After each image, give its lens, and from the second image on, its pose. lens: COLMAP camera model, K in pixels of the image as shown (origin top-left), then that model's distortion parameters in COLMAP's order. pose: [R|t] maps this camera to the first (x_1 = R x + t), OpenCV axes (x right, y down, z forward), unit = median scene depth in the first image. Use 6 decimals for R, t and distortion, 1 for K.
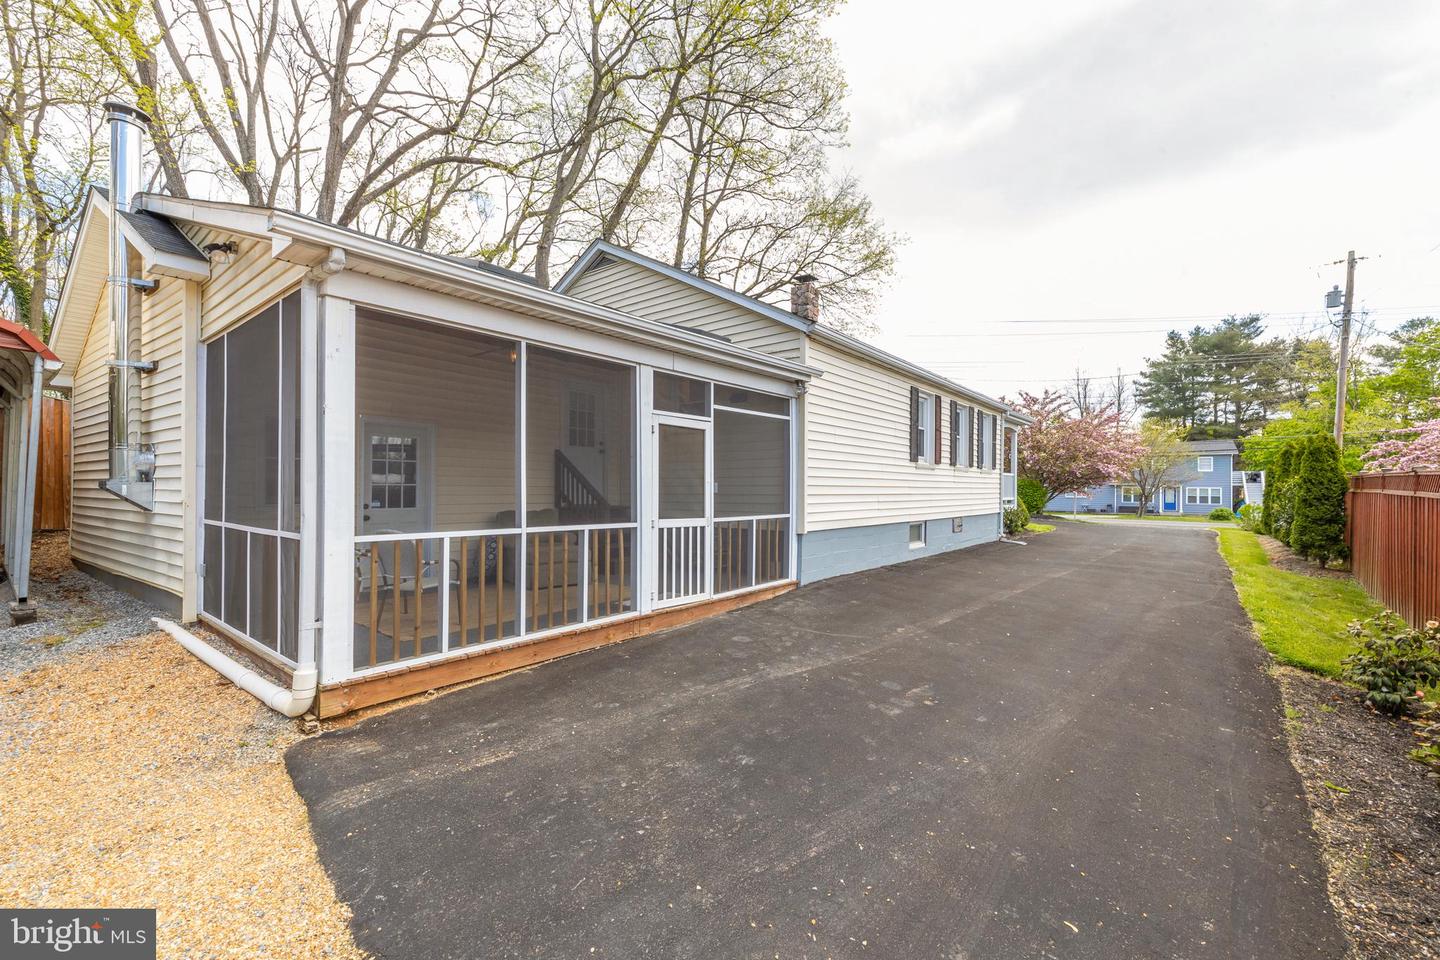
lens RADIAL K [[600.4, 0, 720.0], [0, 600.4, 480.0], [0, 0, 1]] dist [0.000023, 0.000774]
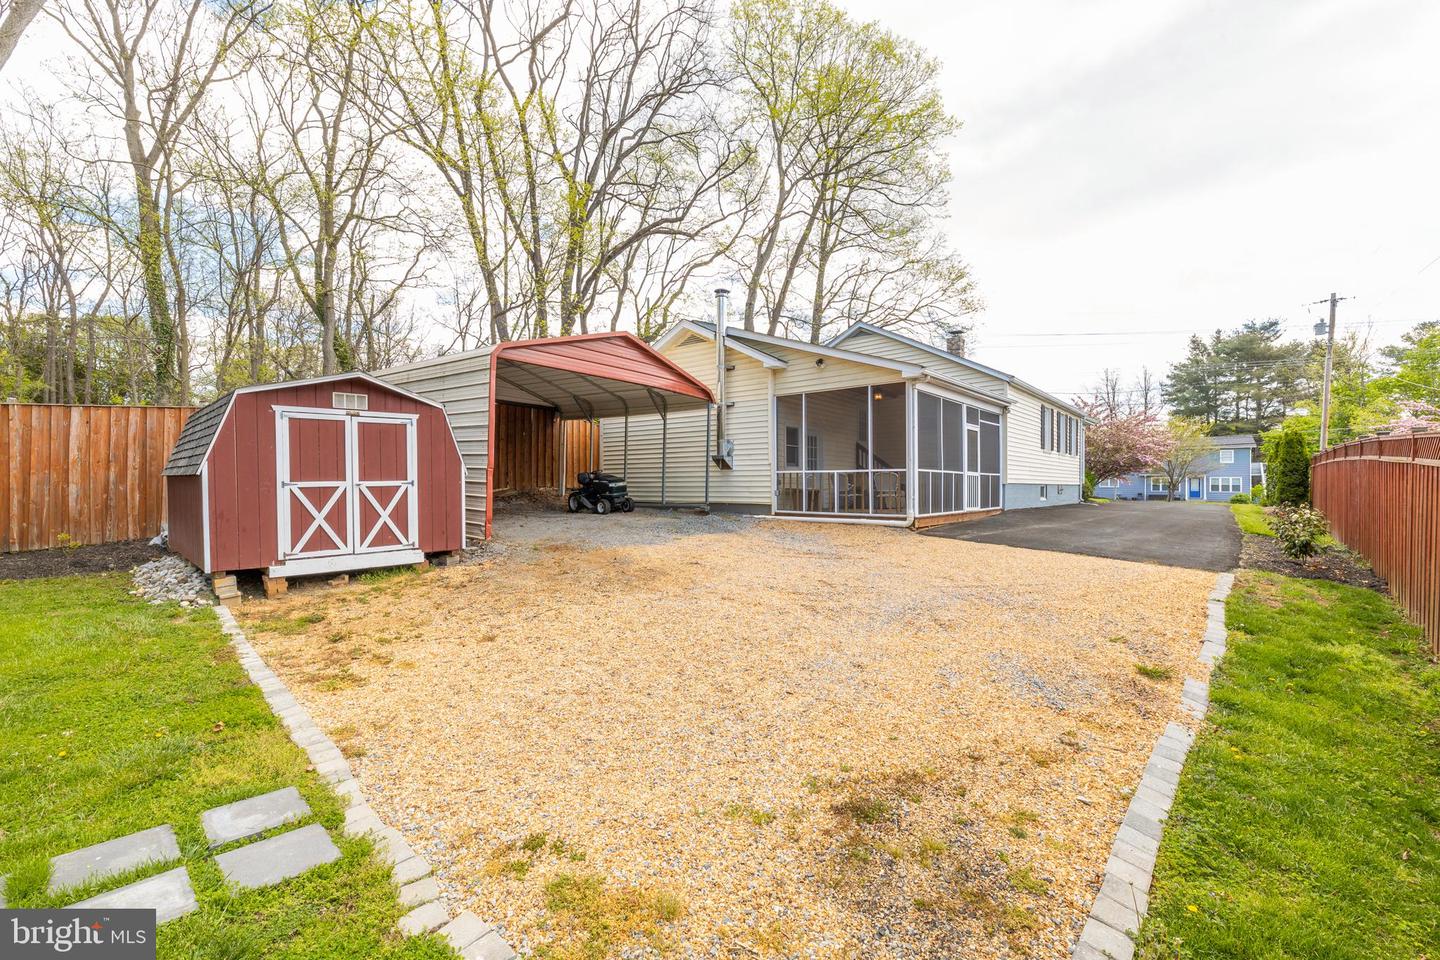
lens RADIAL K [[600.4, 0, 720.0], [0, 600.4, 480.0], [0, 0, 1]] dist [0.000023, 0.000774]
pose [[0.999678, -0.004720, -0.024944, -0.213032], [0.004778, 0.999986, 0.002253, 0.019322], [0.024933, -0.002372, 0.999686, -0.279697]]
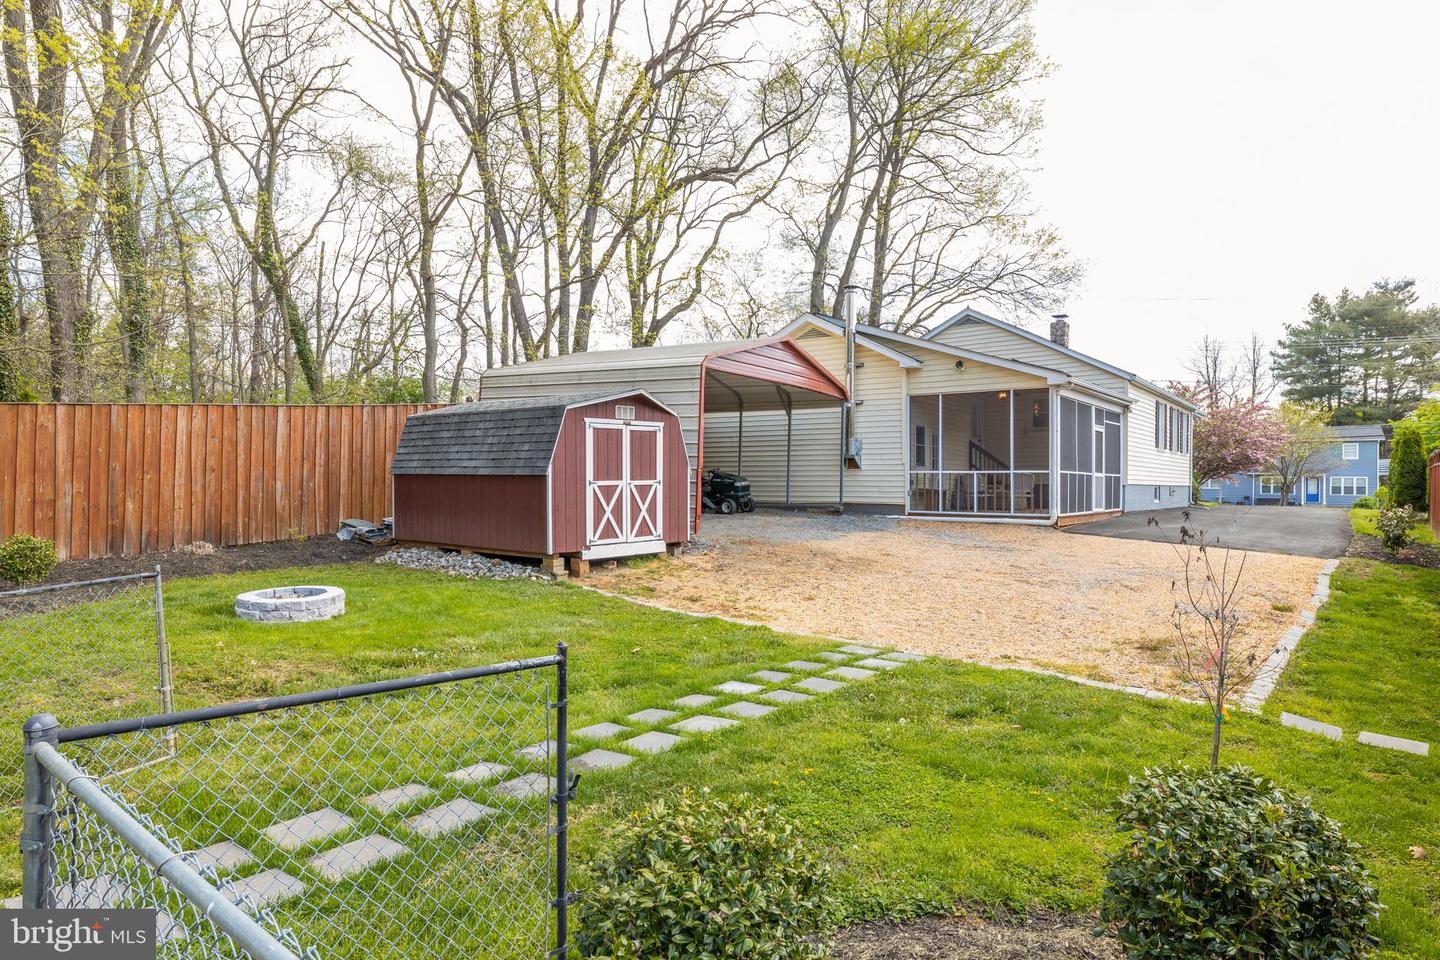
lens RADIAL K [[854.2, 0, 720.0], [0, 854.2, 480.0], [0, 0, 1]] dist [0.000058, -0.002212]
pose [[0.999320, 0.000673, 0.036860, -0.357425], [-0.000937, 0.999974, 0.007157, 0.015910], [-0.036855, -0.007187, 0.999295, -0.474602]]
